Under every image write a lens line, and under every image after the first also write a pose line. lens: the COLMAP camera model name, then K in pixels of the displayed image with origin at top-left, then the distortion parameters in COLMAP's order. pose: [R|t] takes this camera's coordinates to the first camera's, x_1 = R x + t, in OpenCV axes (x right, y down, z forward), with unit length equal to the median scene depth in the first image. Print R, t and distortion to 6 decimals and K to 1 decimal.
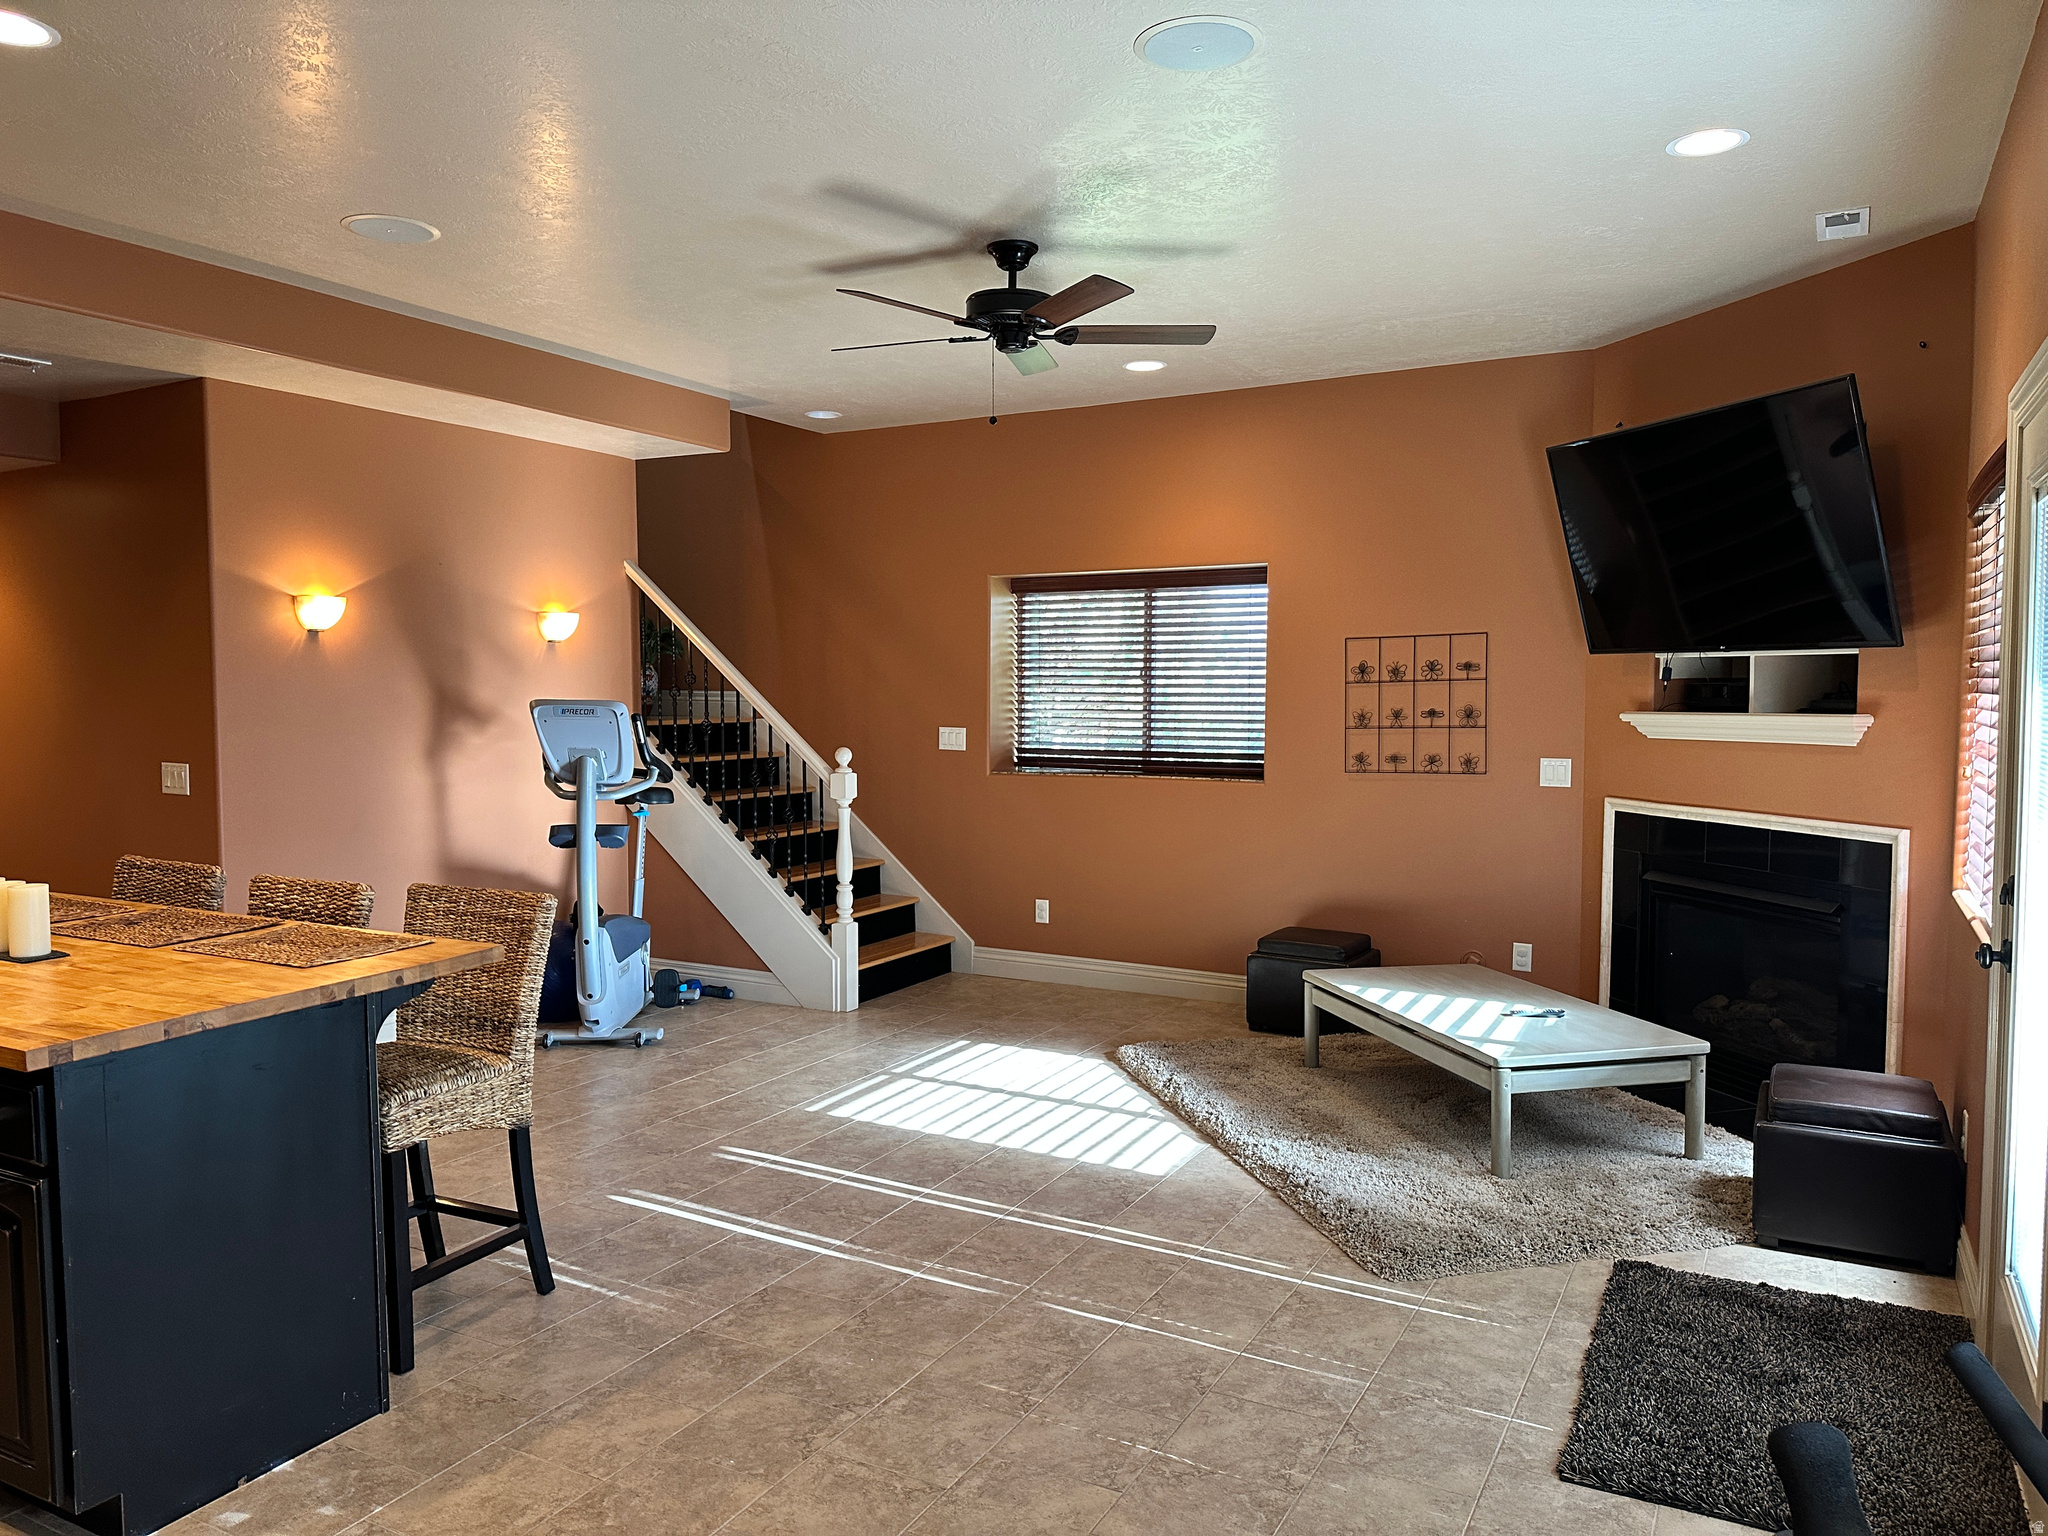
lens RADIAL K [[1453.9, 0, 1039.5], [0, 1453.9, 769.2], [0, 0, 1]] dist [-0.002593, -0.006908]
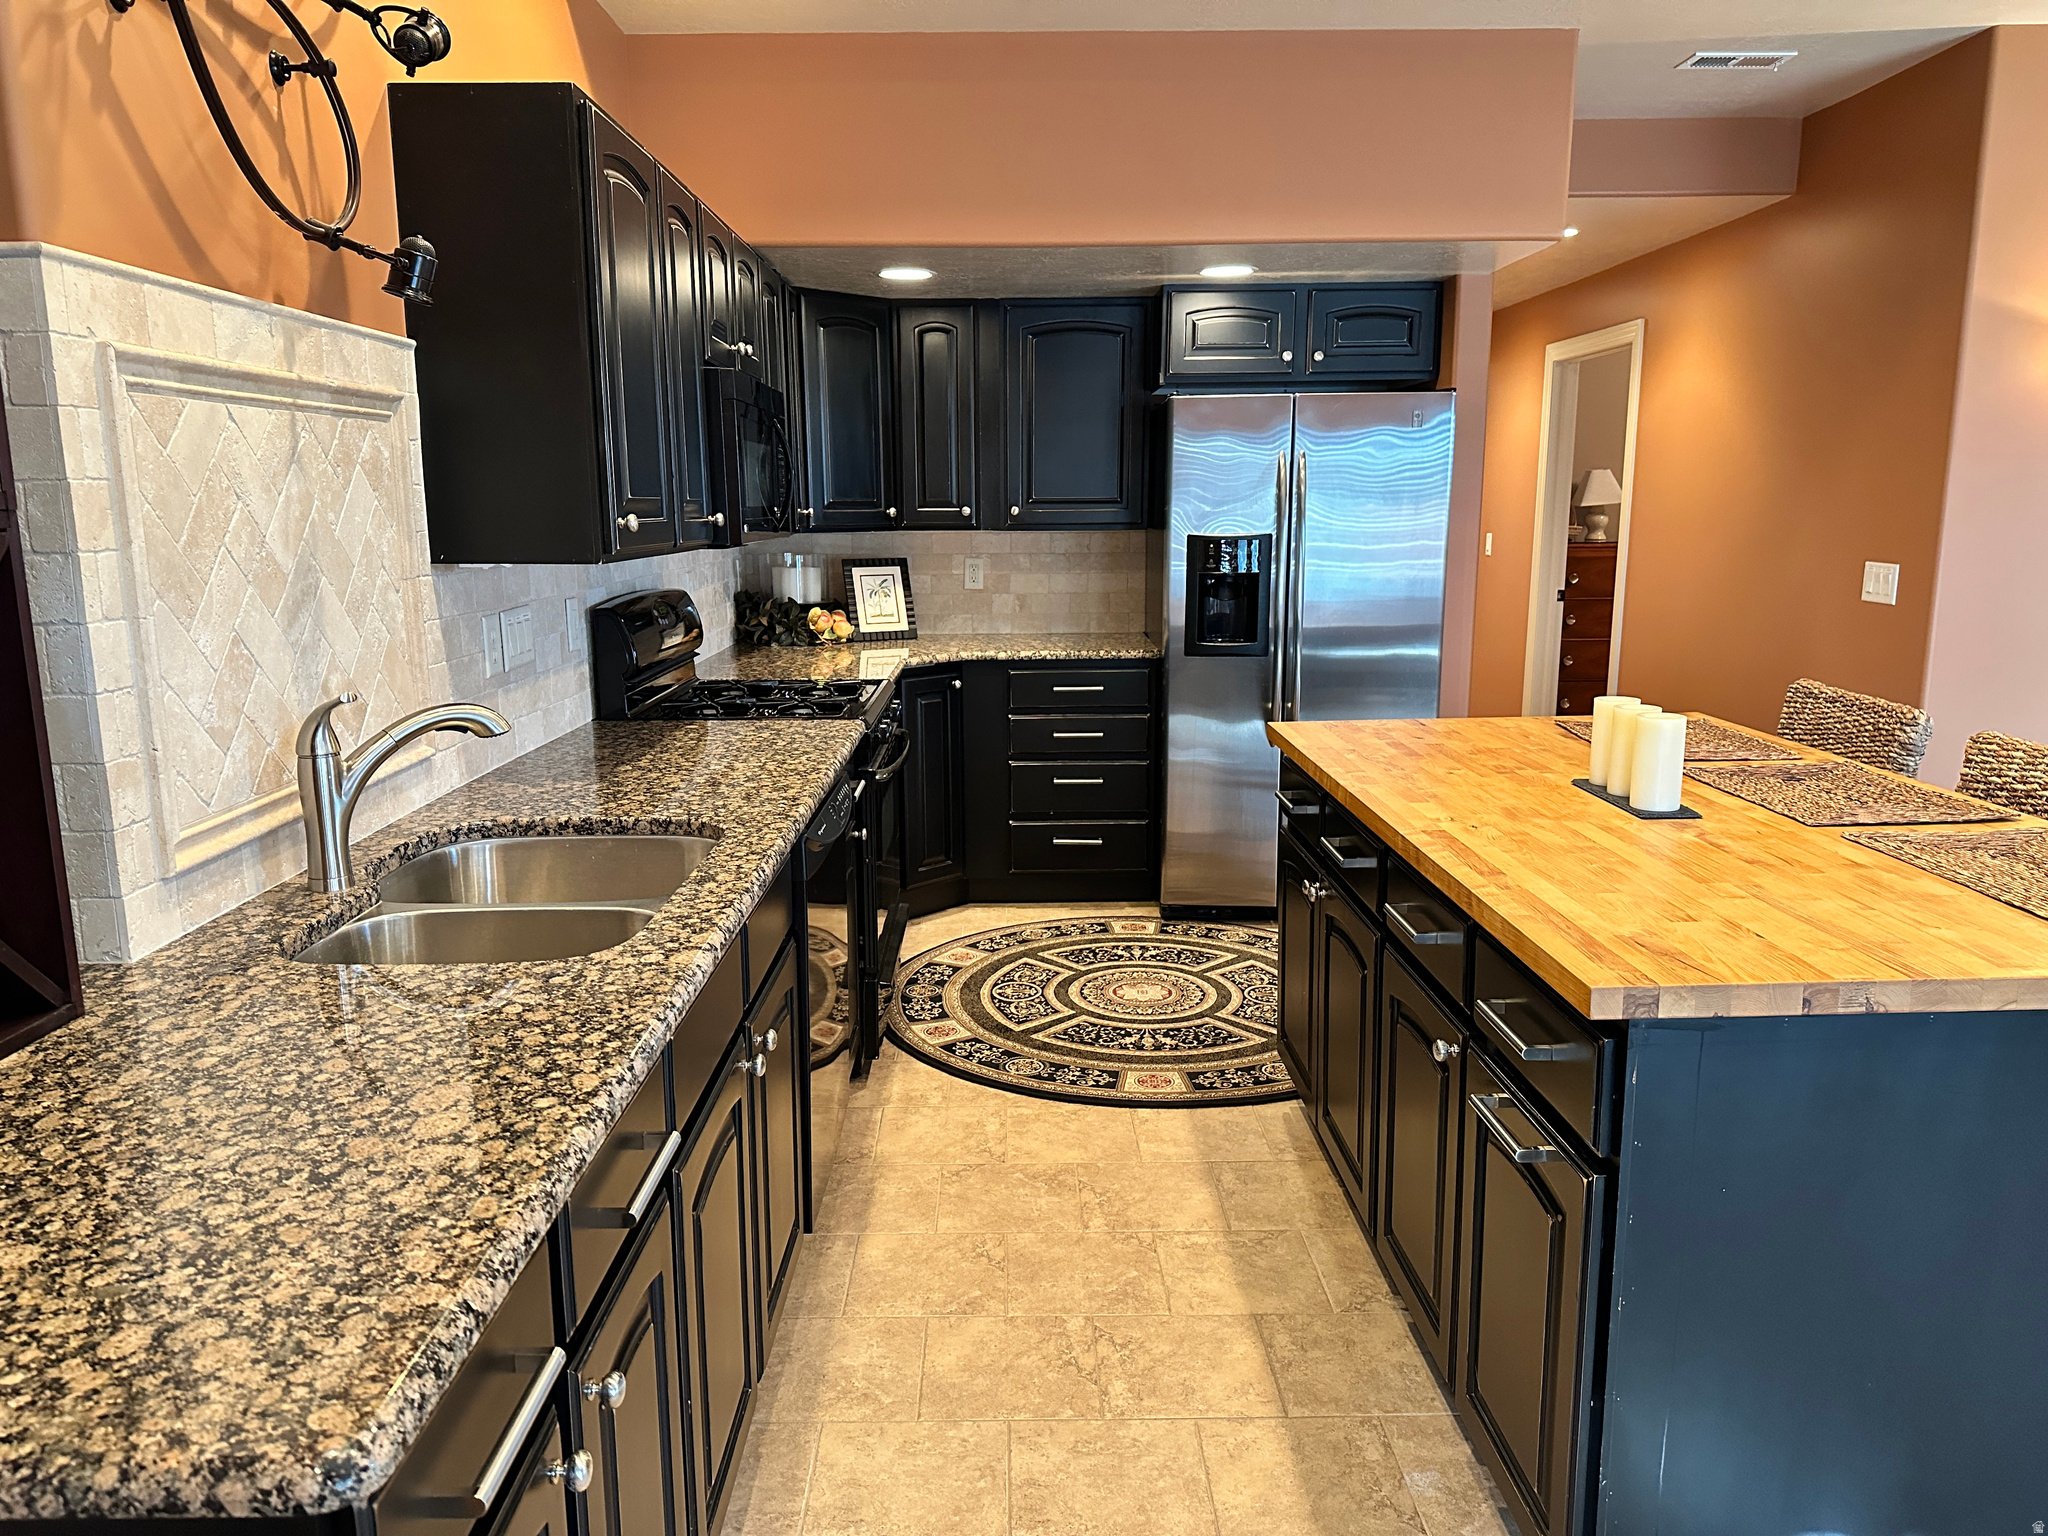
lens RADIAL K [[1441.2, 0, 1036.9], [0, 1441.2, 764.3], [0, 0, 1]] dist [0.061262, -0.066278]
pose [[0.490213, 0.160219, -0.856751, -0.188893], [-0.049752, 0.986501, 0.156016, 0.003642], [0.870182, -0.033856, 0.491566, 0.315889]]
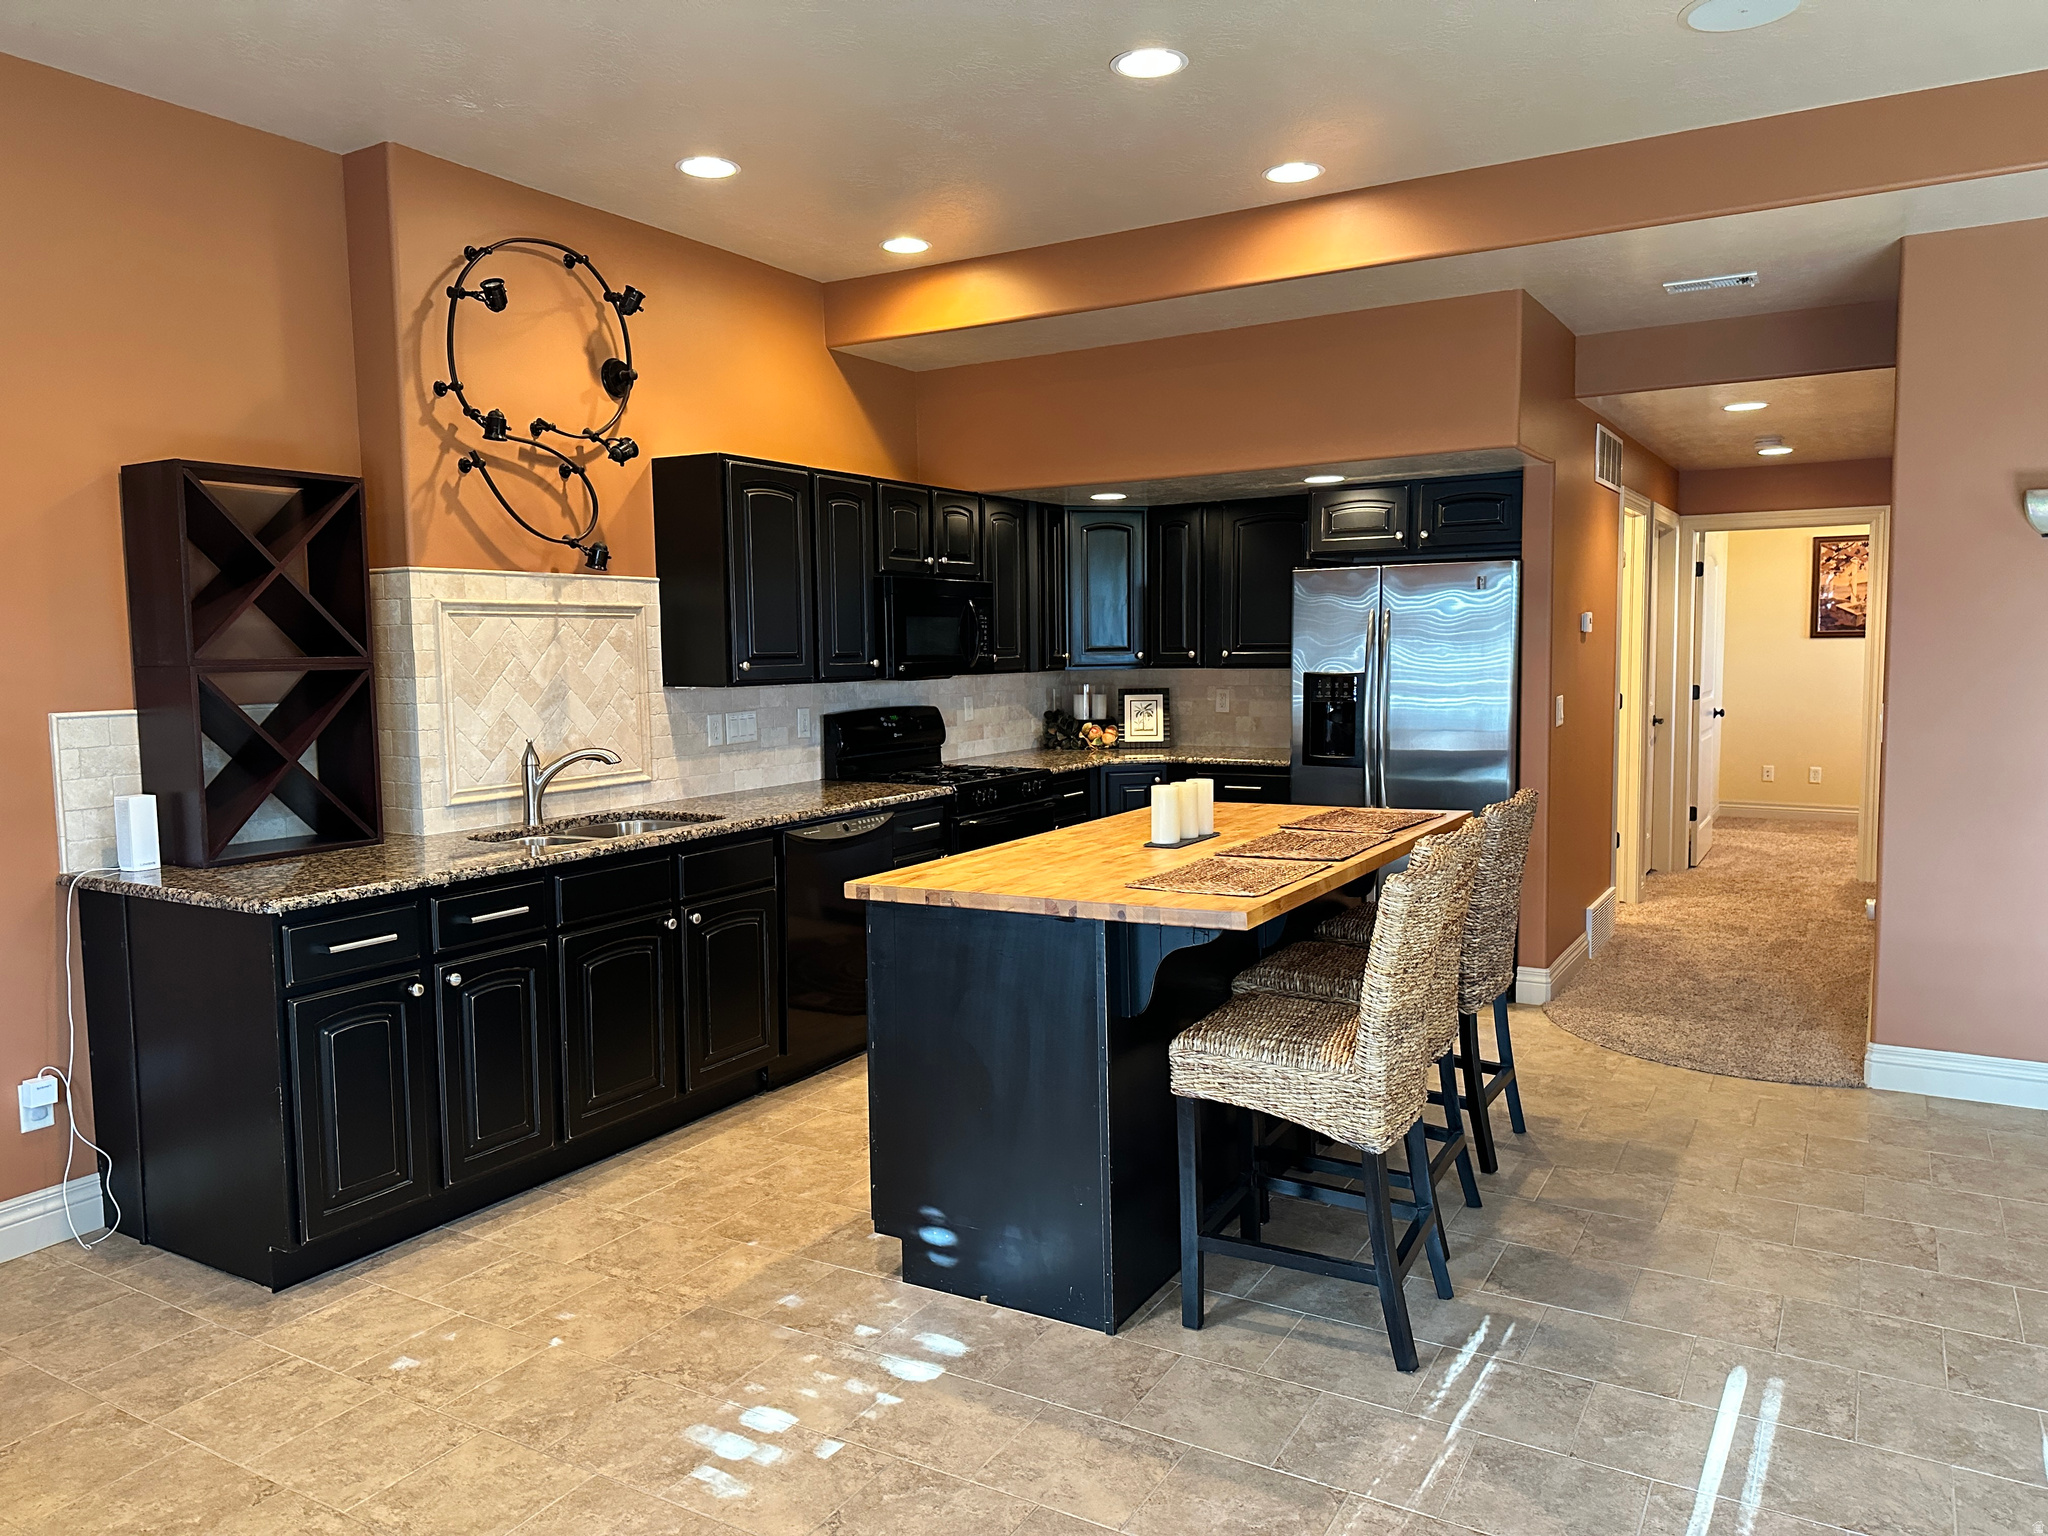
lens RADIAL K [[1441.2, 0, 1039.2], [0, 1441.2, 760.6], [0, 0, 1]] dist [0.061262, -0.066278]
pose [[-0.040611, 0.089434, -0.995164, 0.473039], [-0.047891, 0.994667, 0.091344, -0.043701], [0.998027, 0.051369, -0.036112, 0.858859]]
